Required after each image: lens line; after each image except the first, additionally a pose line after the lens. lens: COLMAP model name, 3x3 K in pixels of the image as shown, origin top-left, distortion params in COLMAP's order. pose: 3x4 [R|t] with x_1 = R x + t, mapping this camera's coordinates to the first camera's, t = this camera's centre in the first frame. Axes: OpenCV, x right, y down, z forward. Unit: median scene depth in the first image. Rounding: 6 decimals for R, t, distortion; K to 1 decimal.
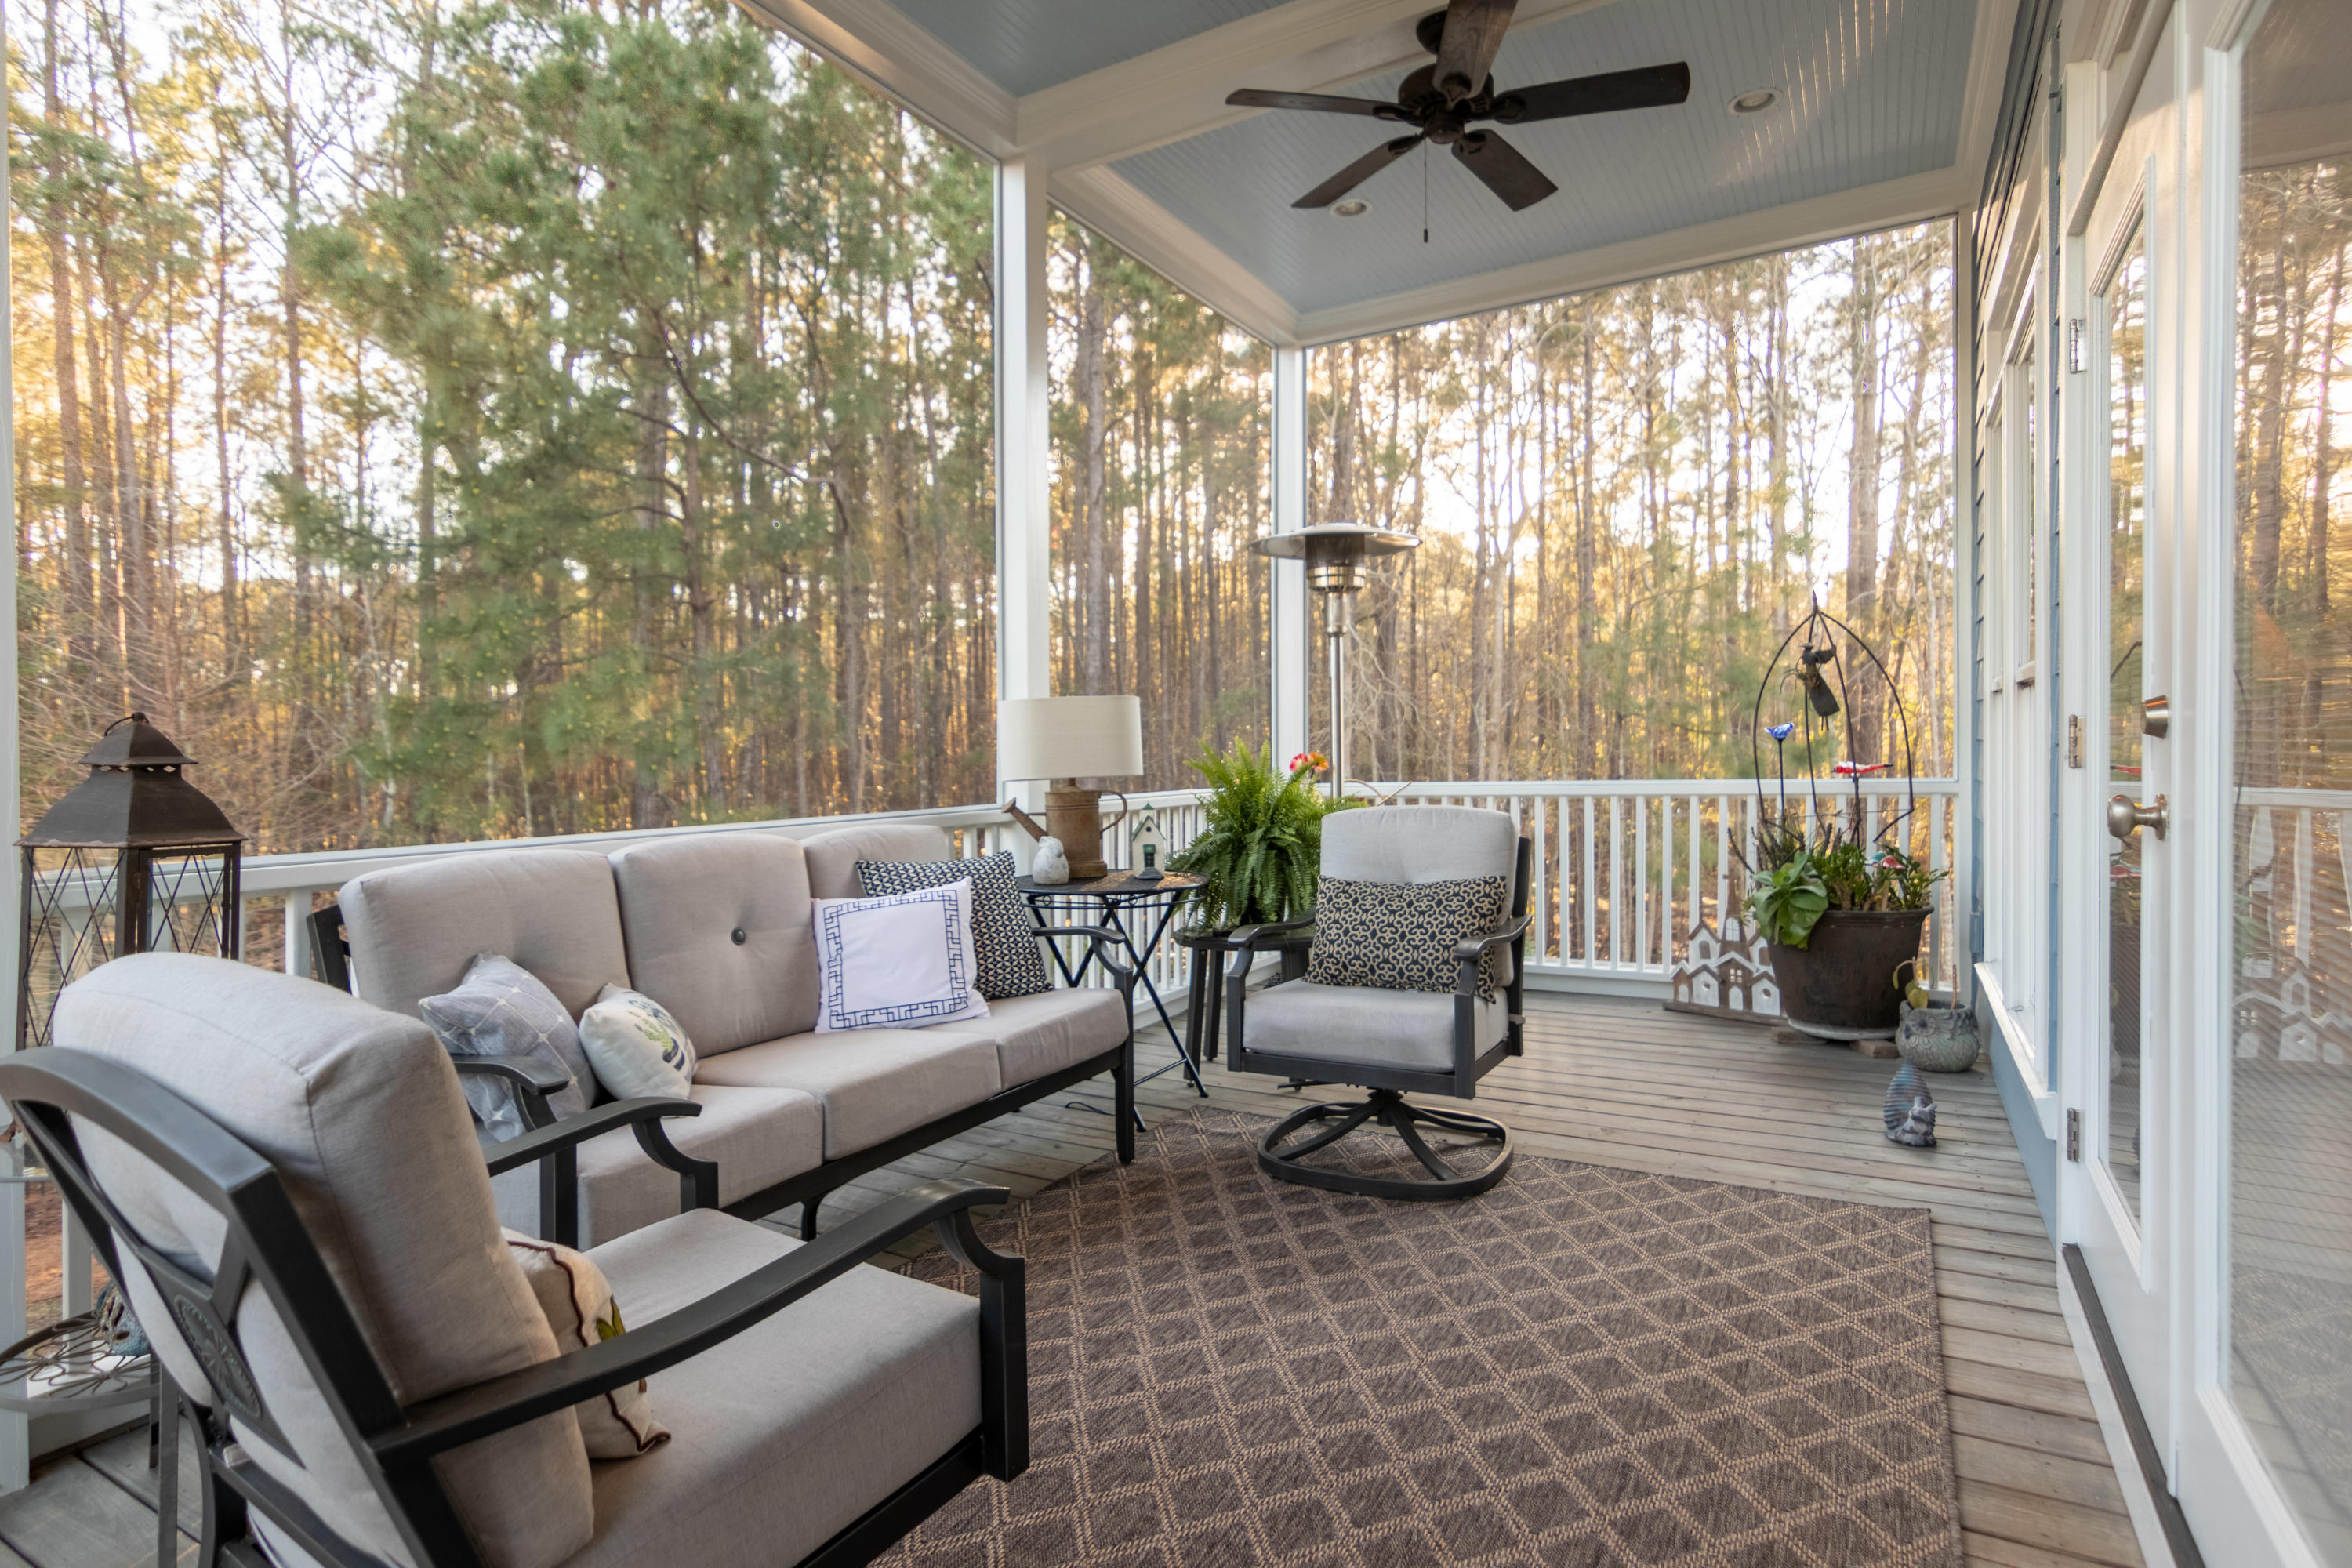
lens RADIAL K [[1214.5, 0, 1175.4], [0, 1214.5, 771.9], [0, 0, 1]] dist [0.001610, -0.010962]
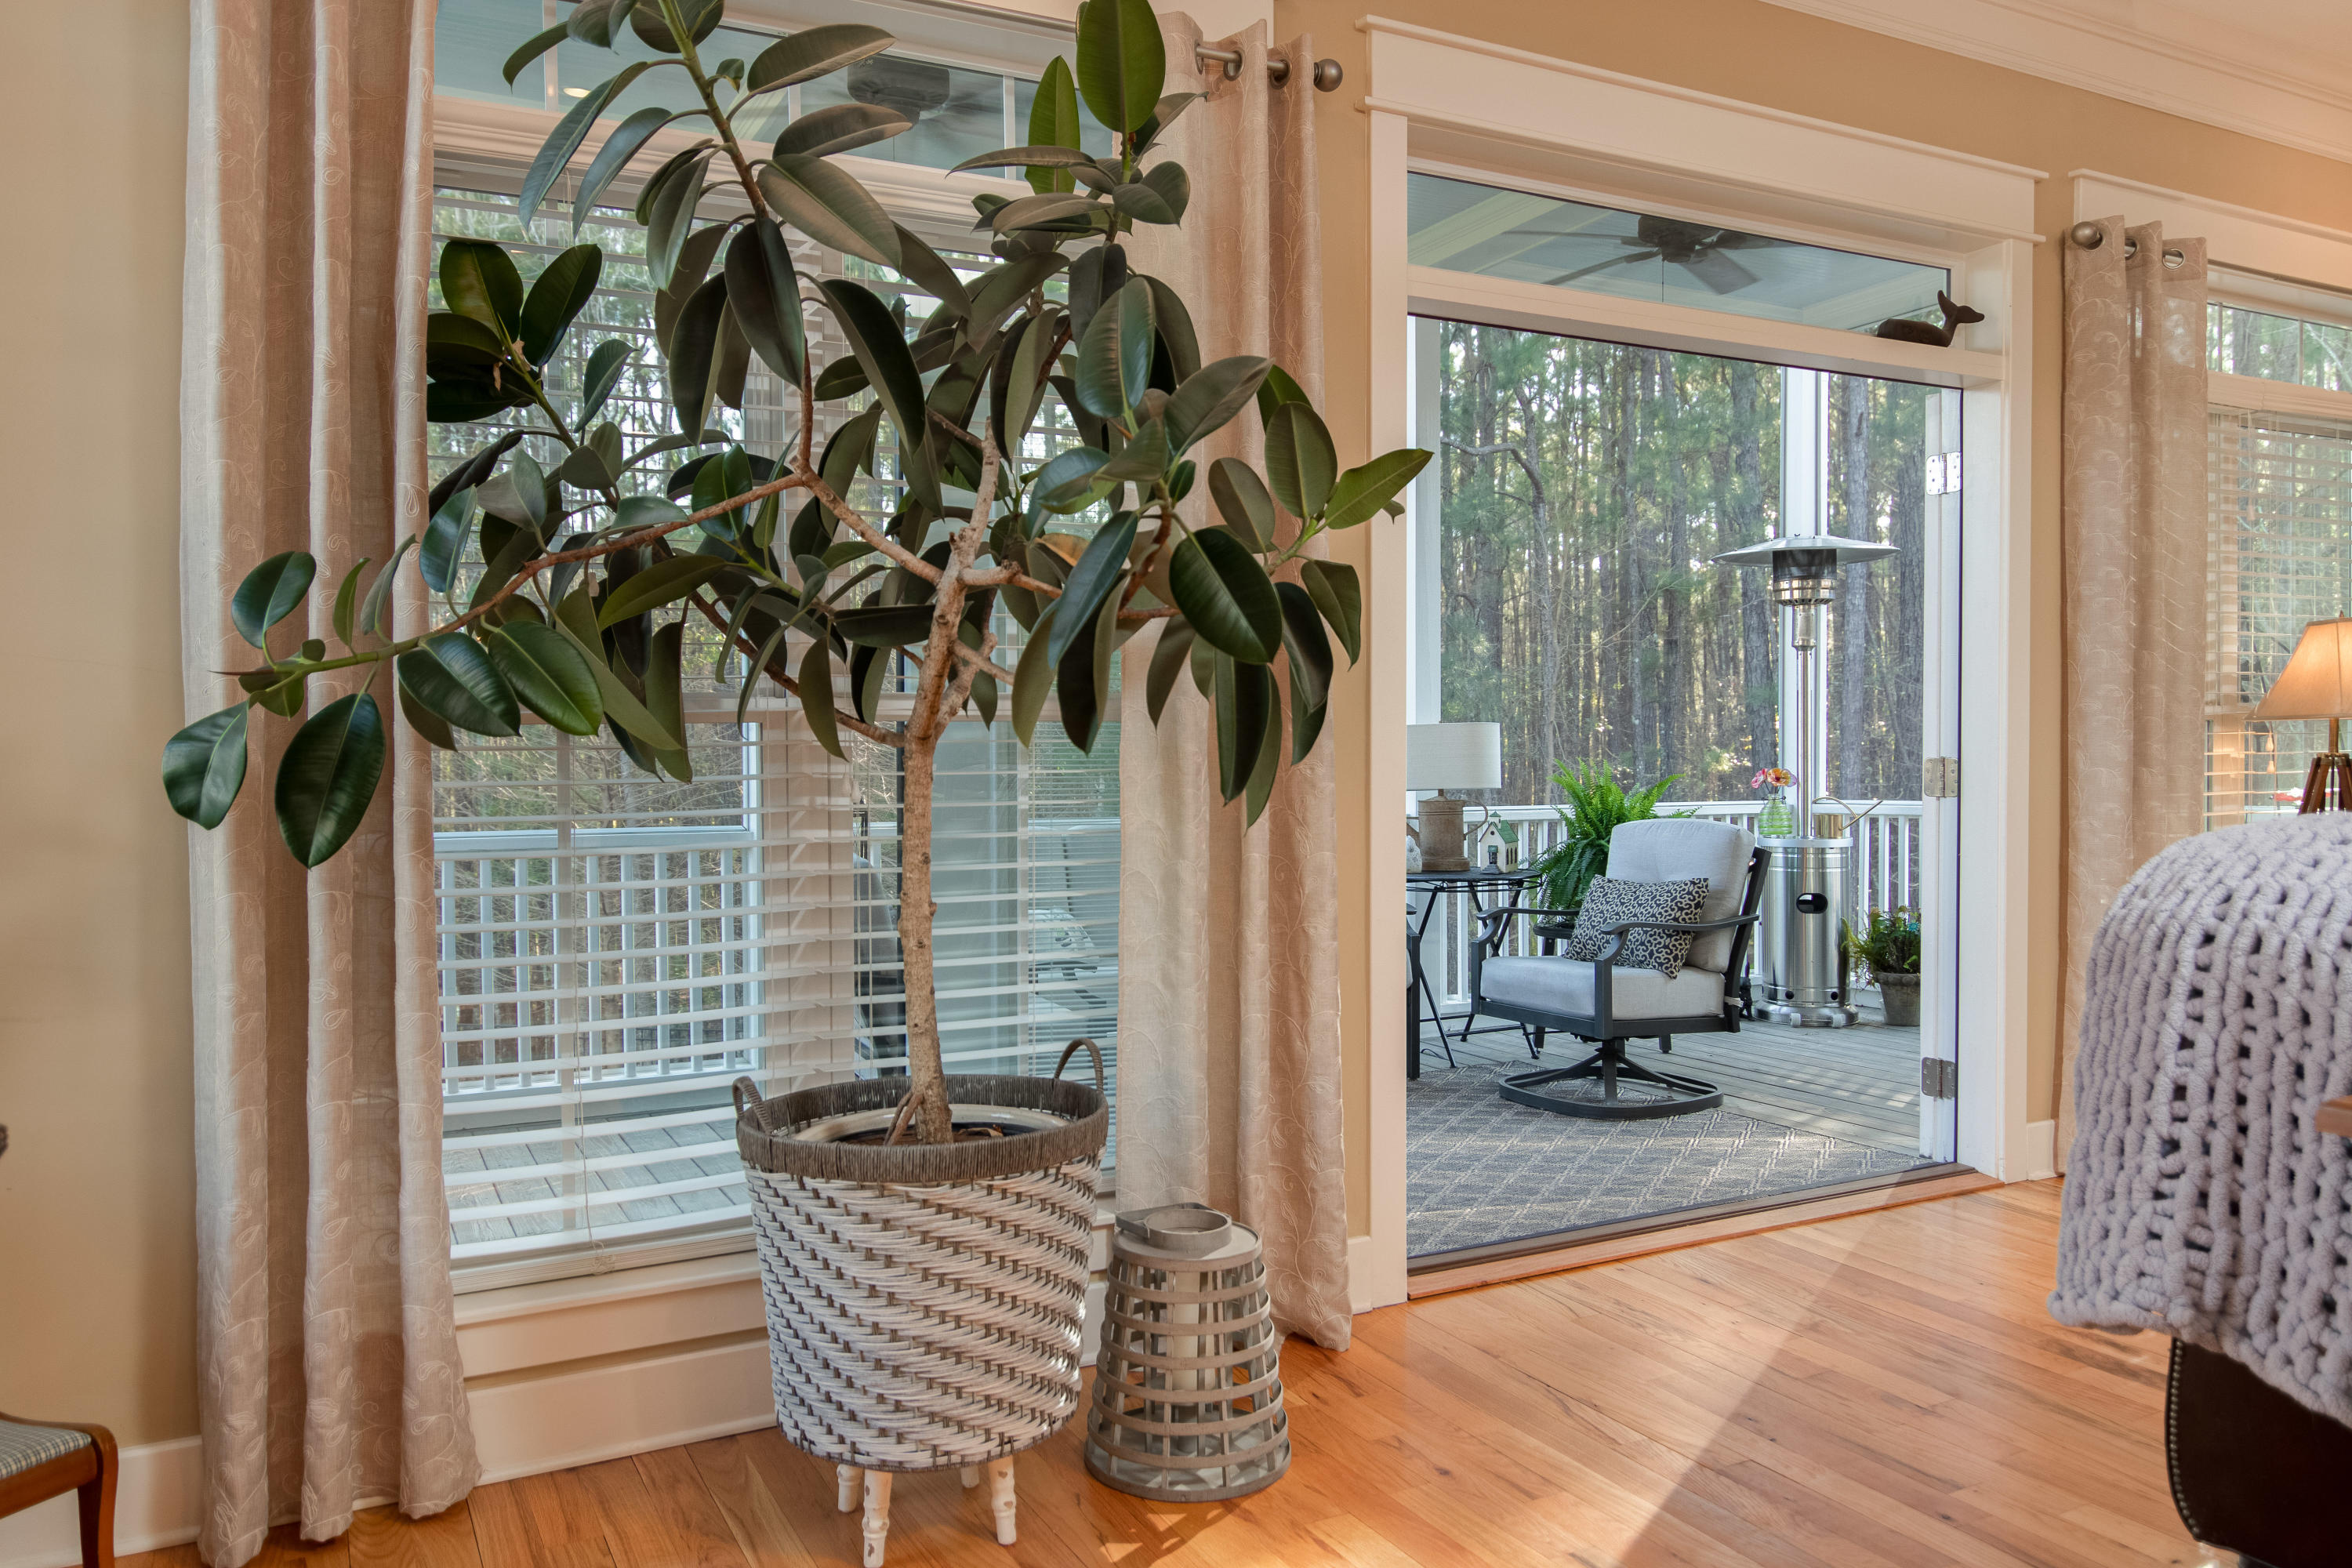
lens RADIAL K [[1723.9, 0, 1176.4], [0, 1723.9, 777.2], [0, 0, 1]] dist [-0.001902, -0.004425]
pose [[0.854412, 0.009543, -0.519508, 0.575528], [-0.012573, 0.999918, -0.002311, -0.001395], [0.519443, 0.008506, 0.854463, -0.595248]]
